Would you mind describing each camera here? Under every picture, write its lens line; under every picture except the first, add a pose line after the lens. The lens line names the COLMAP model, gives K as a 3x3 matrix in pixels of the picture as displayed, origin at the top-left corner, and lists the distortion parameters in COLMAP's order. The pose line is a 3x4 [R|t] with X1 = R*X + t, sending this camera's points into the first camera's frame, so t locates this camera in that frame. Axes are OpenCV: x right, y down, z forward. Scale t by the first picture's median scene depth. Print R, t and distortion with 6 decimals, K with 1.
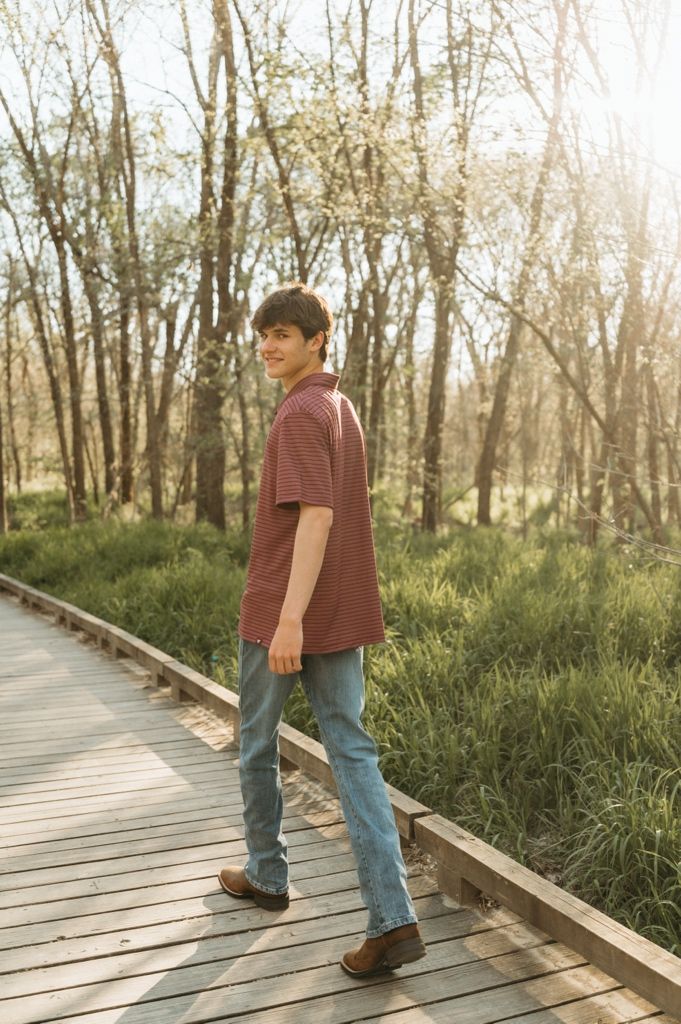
lens RADIAL K [[856.8, 0, 340.5], [0, 856.8, 512.0], [0, 0, 1]] dist [-0.071318, 0.000312]
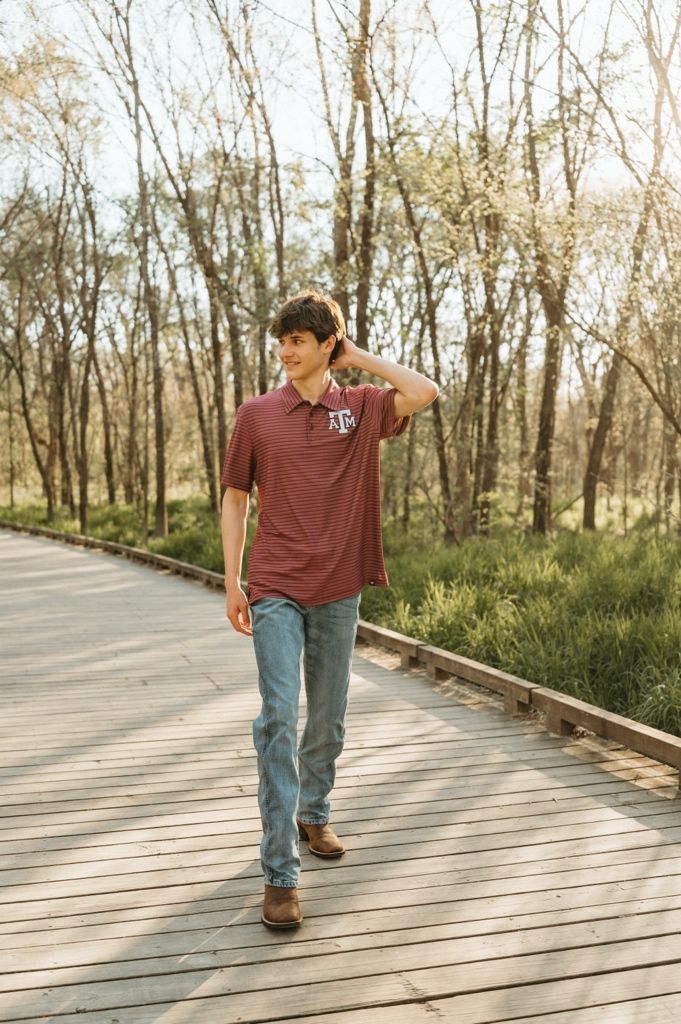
lens RADIAL K [[856.8, 0, 340.5], [0, 856.8, 512.0], [0, 0, 1]] dist [-0.071318, 0.000312]
pose [[0.992236, 0.009967, -0.123972, -0.013934], [-0.011805, 0.999831, -0.014100, 0.009166], [0.123811, 0.015454, 0.992185, -0.118987]]
